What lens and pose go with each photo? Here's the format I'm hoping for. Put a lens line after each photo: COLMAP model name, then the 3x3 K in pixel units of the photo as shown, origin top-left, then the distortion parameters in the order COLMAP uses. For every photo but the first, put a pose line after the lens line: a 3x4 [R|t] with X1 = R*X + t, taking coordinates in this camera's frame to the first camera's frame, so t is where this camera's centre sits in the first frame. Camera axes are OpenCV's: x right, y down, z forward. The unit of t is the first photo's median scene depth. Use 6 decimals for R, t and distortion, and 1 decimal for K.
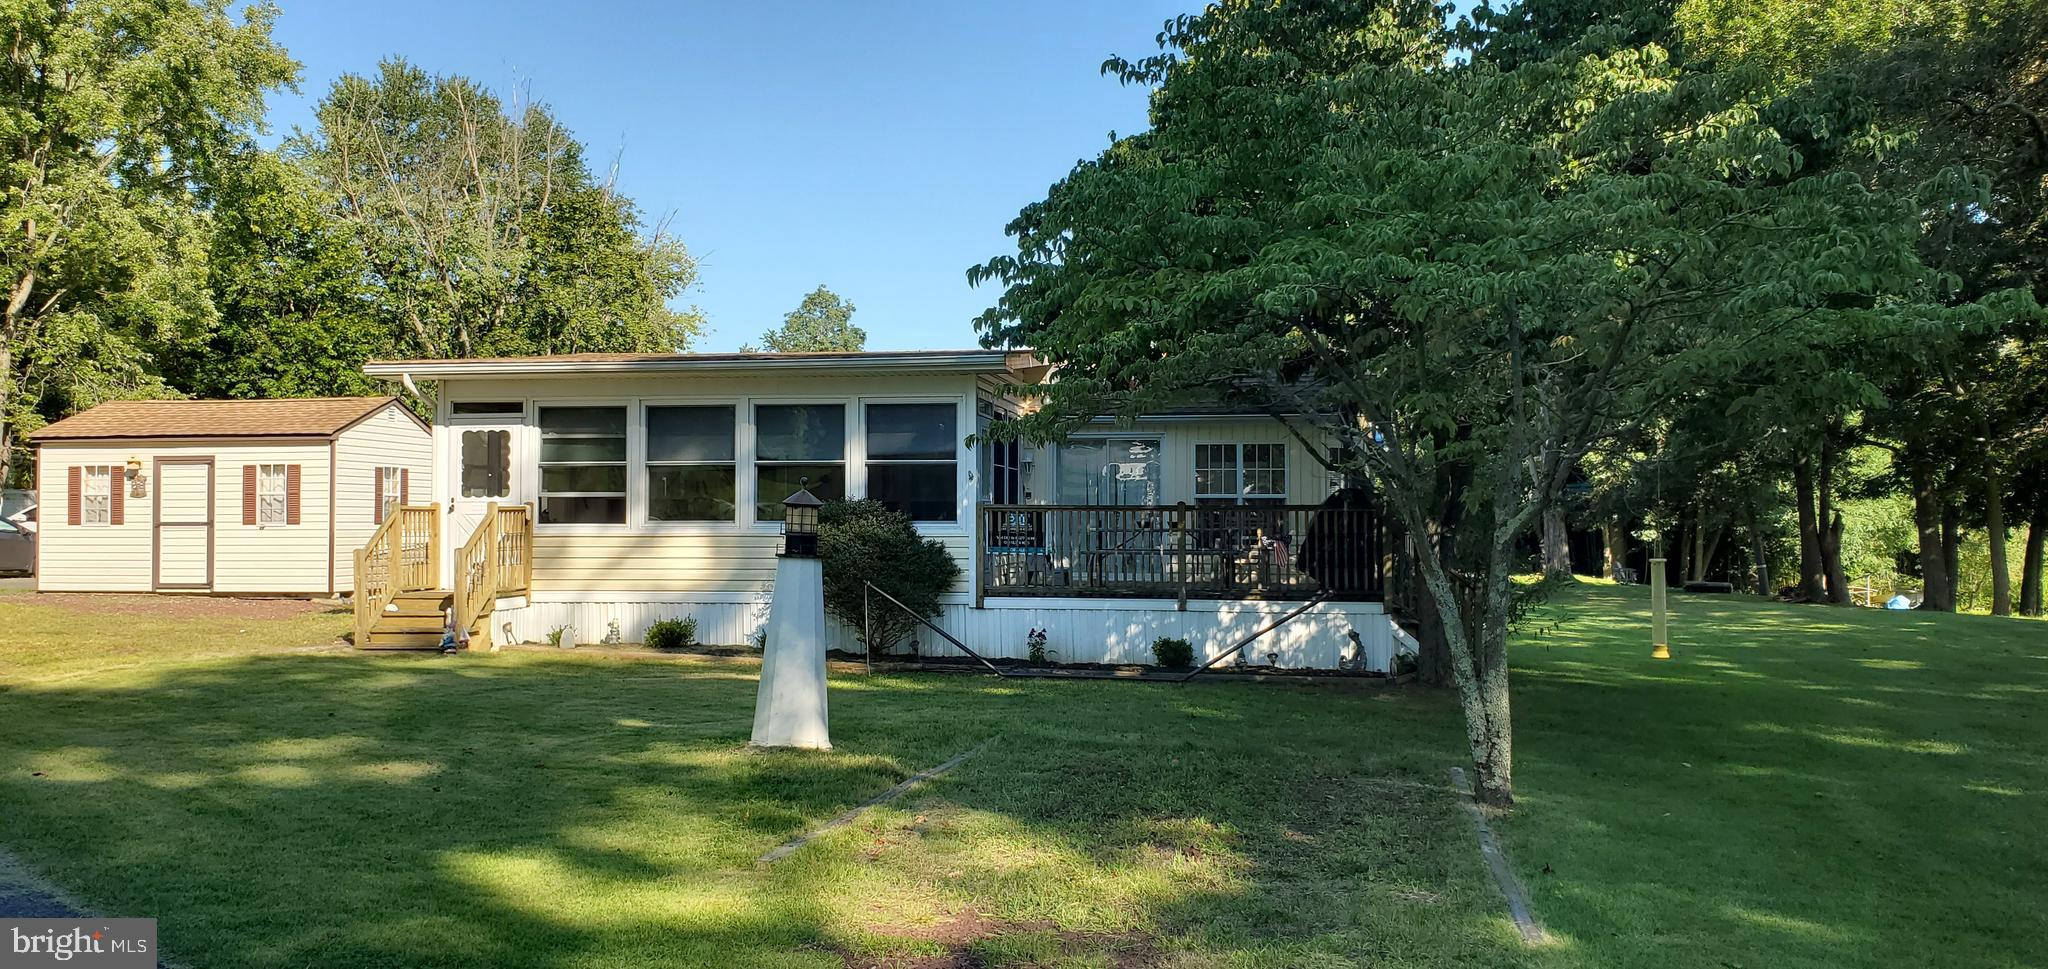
lens RADIAL K [[1580.8, 0, 1024.0], [0, 1580.8, 484.5], [0, 0, 1]] dist [0.005030, 0.000802]
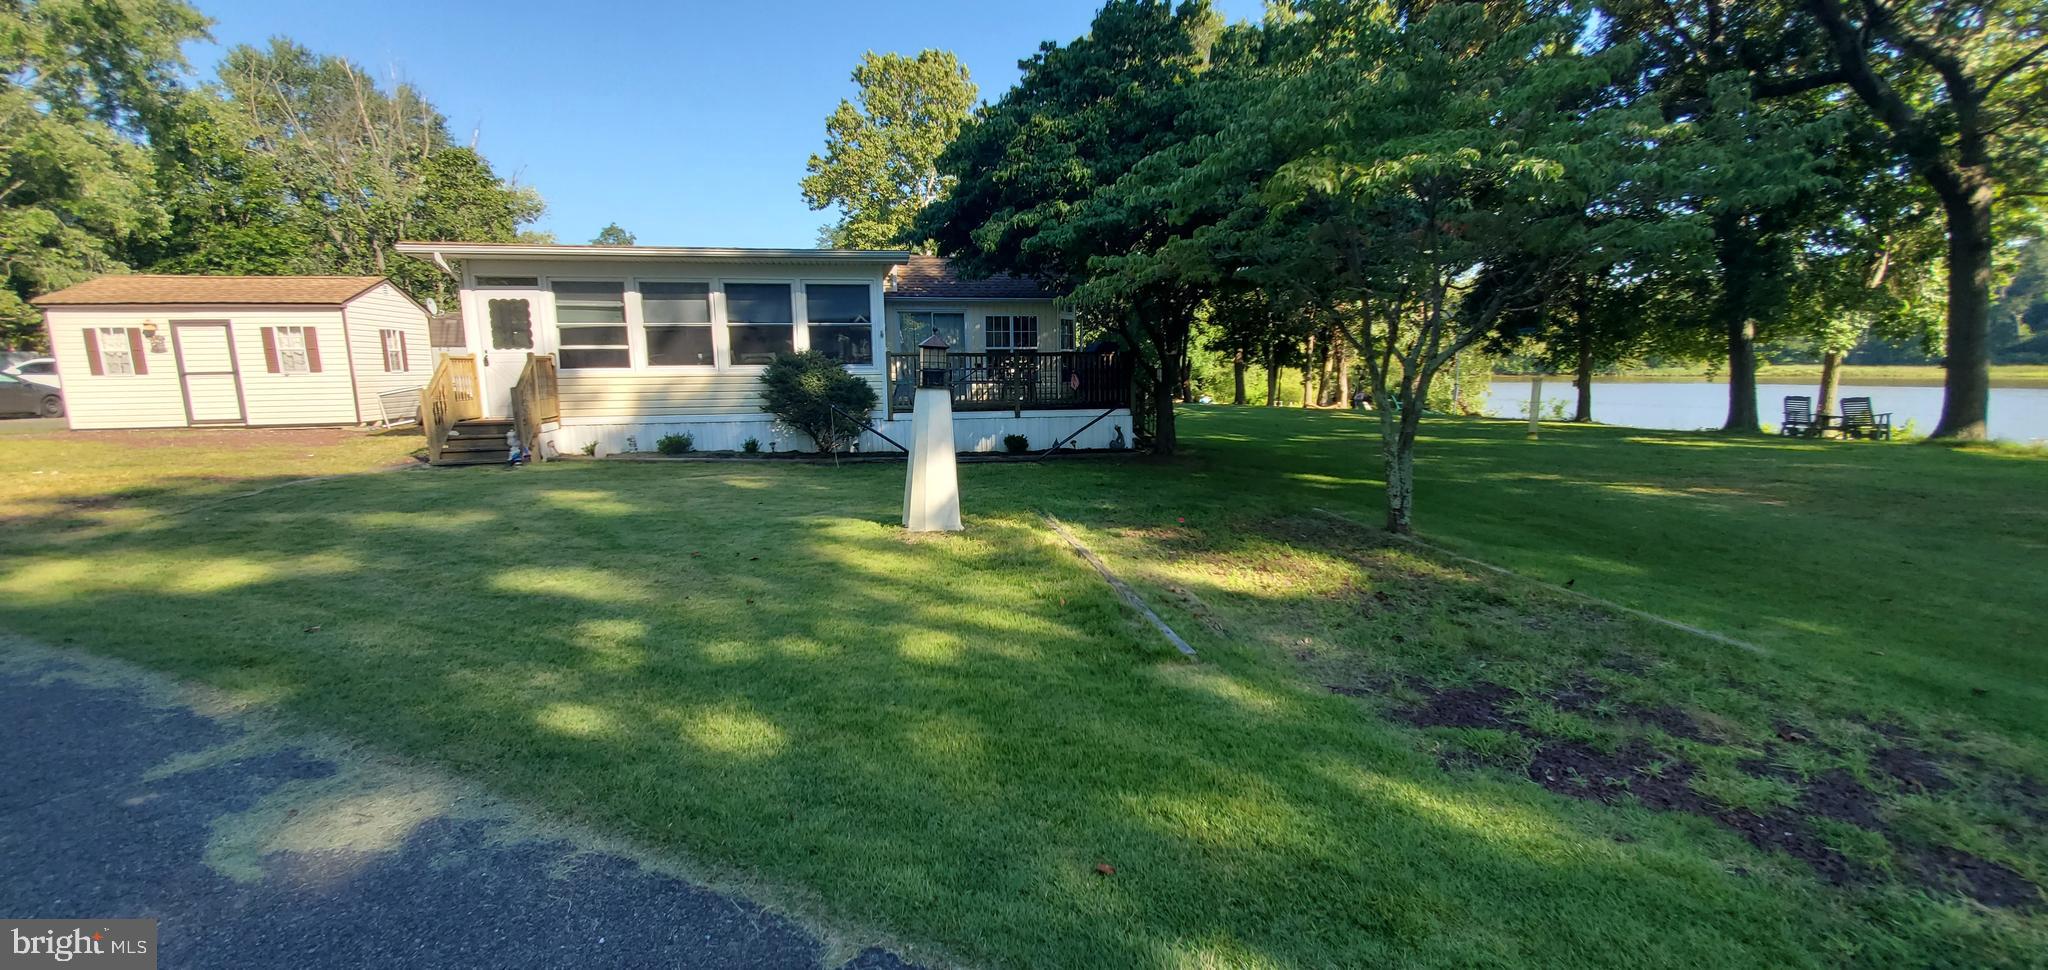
lens RADIAL K [[800.6, 0, 1021.7], [0, 800.6, 502.7], [0, 0, 1]] dist [-0.001422, -0.000396]
pose [[0.939714, -0.066844, 0.335364, -0.133439], [0.002034, 0.981785, 0.189986, 0.006084], [-0.341955, -0.177851, 0.922733, 0.152972]]
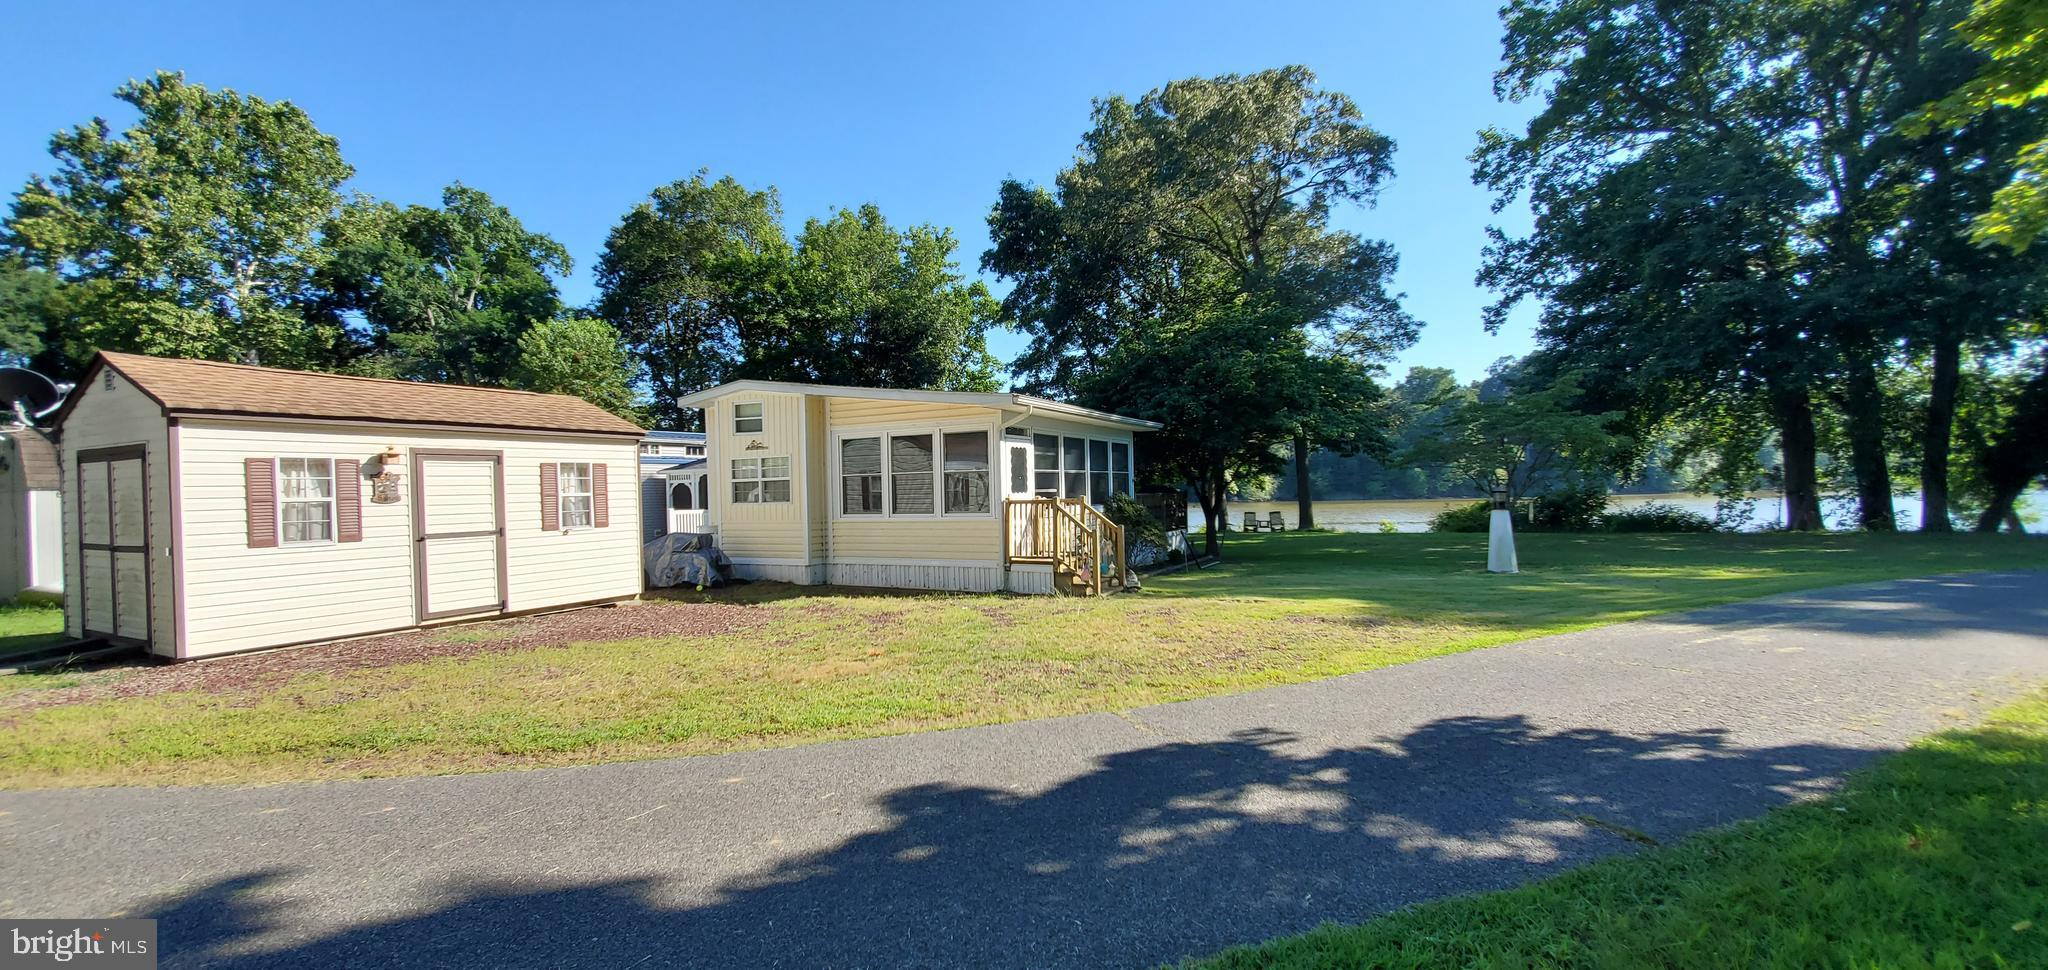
lens RADIAL K [[800.6, 0, 1021.7], [0, 800.6, 502.7], [0, 0, 1]] dist [-0.001422, -0.000396]
pose [[0.328458, -0.023154, 0.944235, -0.817677], [0.001945, 0.999714, 0.023837, -0.000296], [-0.944516, -0.005993, 0.328409, 0.599001]]
